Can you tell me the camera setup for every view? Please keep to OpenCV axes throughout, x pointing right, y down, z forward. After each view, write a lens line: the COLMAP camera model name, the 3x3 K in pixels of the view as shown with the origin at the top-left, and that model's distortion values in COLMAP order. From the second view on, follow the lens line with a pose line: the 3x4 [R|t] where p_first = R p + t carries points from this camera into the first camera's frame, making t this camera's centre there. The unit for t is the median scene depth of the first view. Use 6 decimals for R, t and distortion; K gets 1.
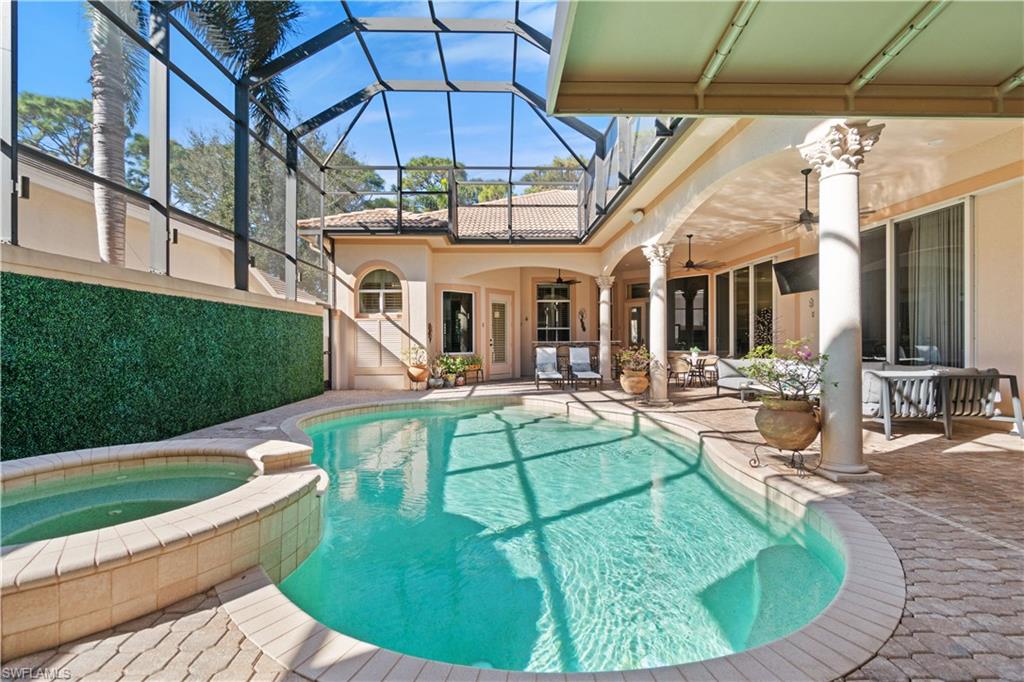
lens RADIAL K [[441.0, 0, 507.4], [0, 441.0, 343.9], [0, 0, 1]] dist [0.001606, 0.000310]
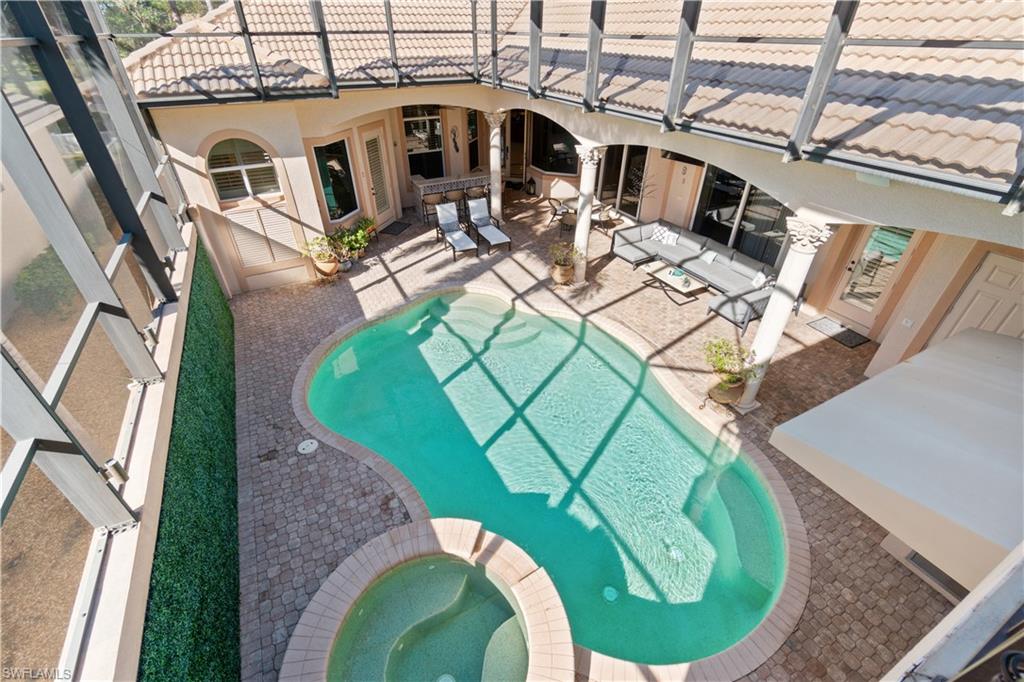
lens RADIAL K [[444.3, 0, 509.0], [0, 444.3, 333.3], [0, 0, 1]] dist [-0.000325, 0.000137]
pose [[0.896842, -0.245070, 0.368260, -0.231370], [-0.003474, 0.828578, 0.559863, -0.324914], [-0.442337, -0.503388, 0.742252, 0.077824]]
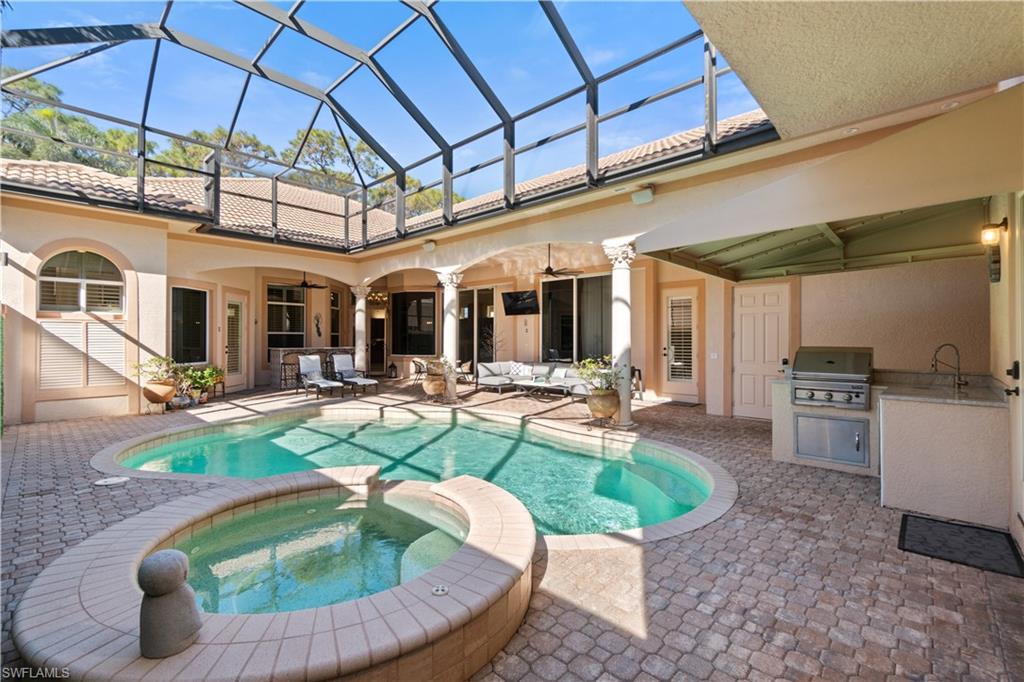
lens RADIAL K [[448.1, 0, 506.3], [0, 448.1, 337.0], [0, 0, 1]] dist [0.000478, 0.000195]
pose [[0.709845, 0.009456, 0.704294, -0.319347], [-0.001824, 0.999931, -0.011586, -0.022181], [-0.704355, 0.006940, 0.709814, -0.002684]]
